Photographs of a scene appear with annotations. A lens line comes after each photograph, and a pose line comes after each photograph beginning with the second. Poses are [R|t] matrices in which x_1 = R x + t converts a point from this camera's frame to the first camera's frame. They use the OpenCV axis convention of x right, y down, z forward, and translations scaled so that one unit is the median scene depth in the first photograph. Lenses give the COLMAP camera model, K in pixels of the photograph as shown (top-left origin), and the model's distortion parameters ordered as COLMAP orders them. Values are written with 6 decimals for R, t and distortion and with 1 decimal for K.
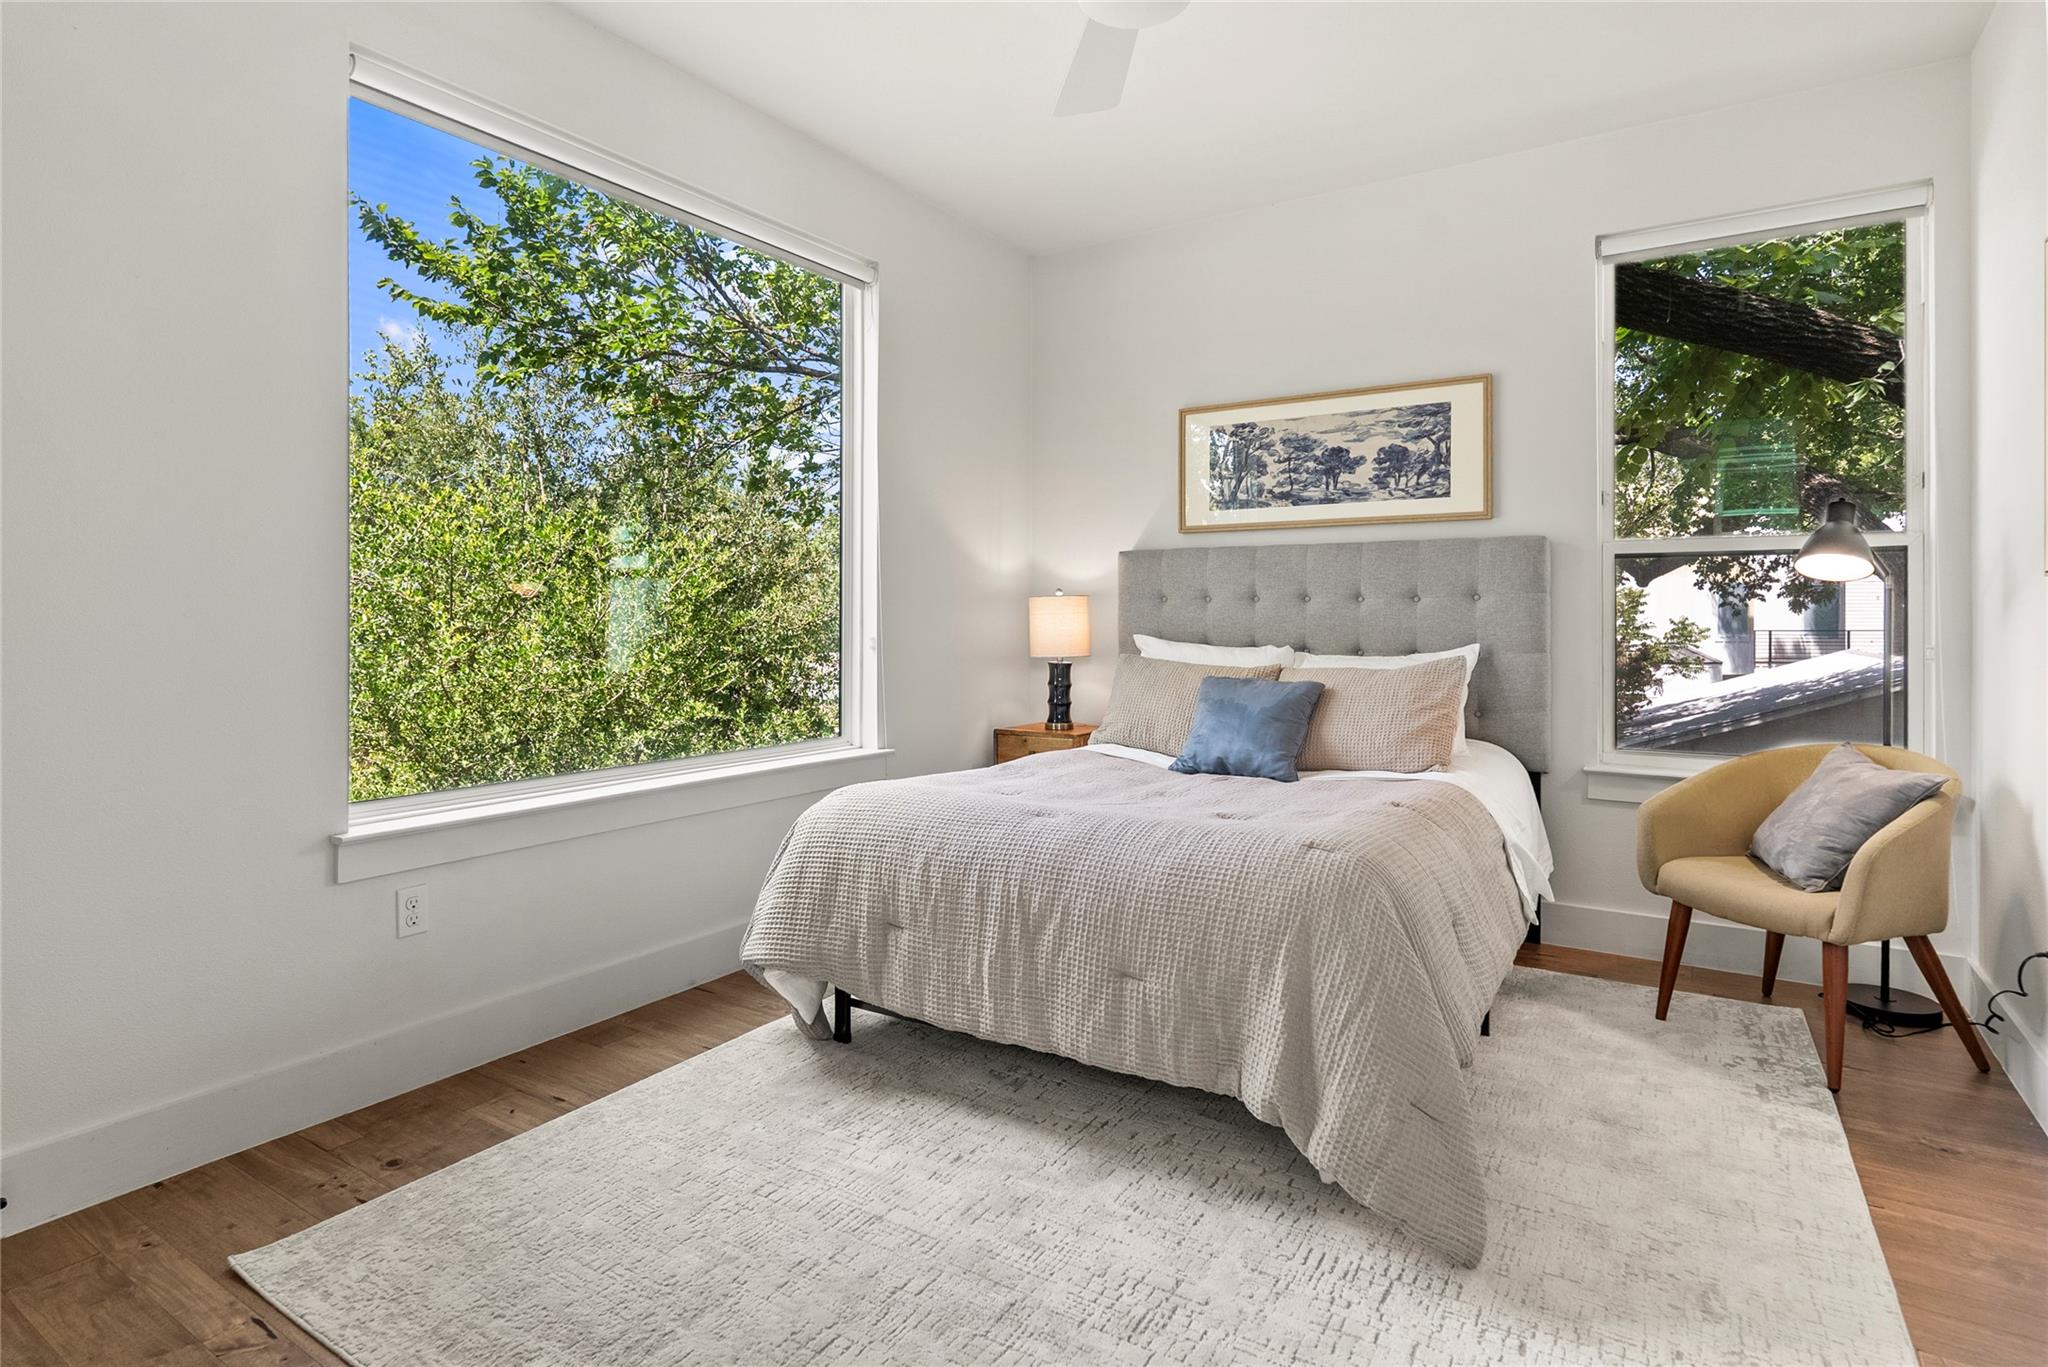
lens RADIAL K [[1042.7, 0, 1055.8], [0, 1042.7, 623.4], [0, 0, 1]] dist [-0.001652, 0.000449]
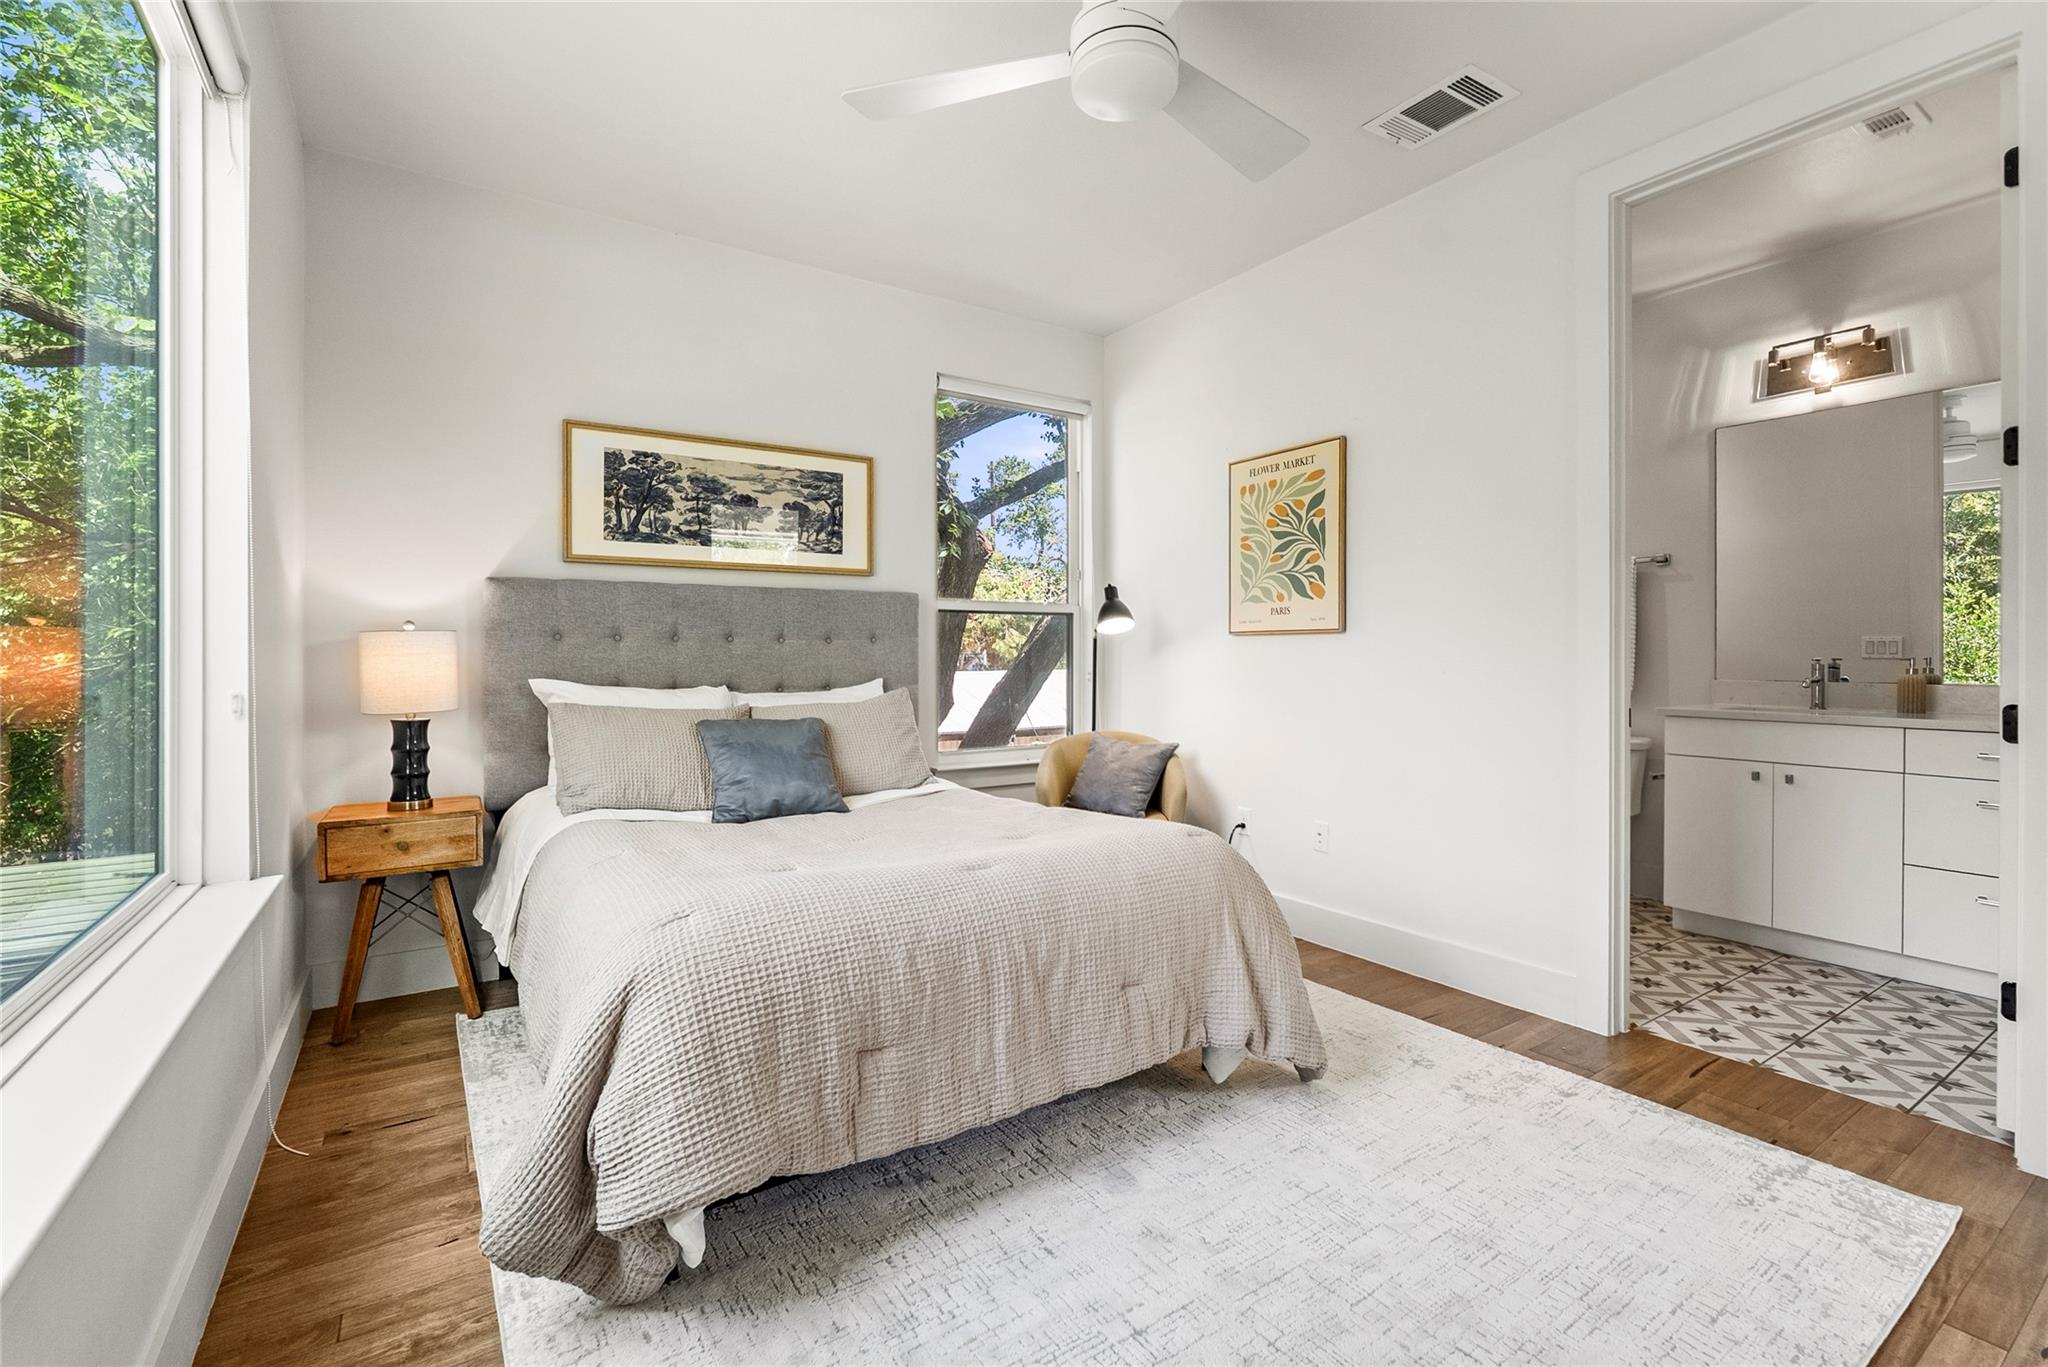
lens RADIAL K [[899.9, 0, 1014.8], [0, 899.9, 664.7], [0, 0, 1]] dist [-0.004477, 0.000774]
pose [[0.425346, -0.012926, 0.904939, -0.442724], [0.009002, 0.999909, 0.010051, -0.004875], [-0.904986, 0.003871, 0.425424, 0.375220]]
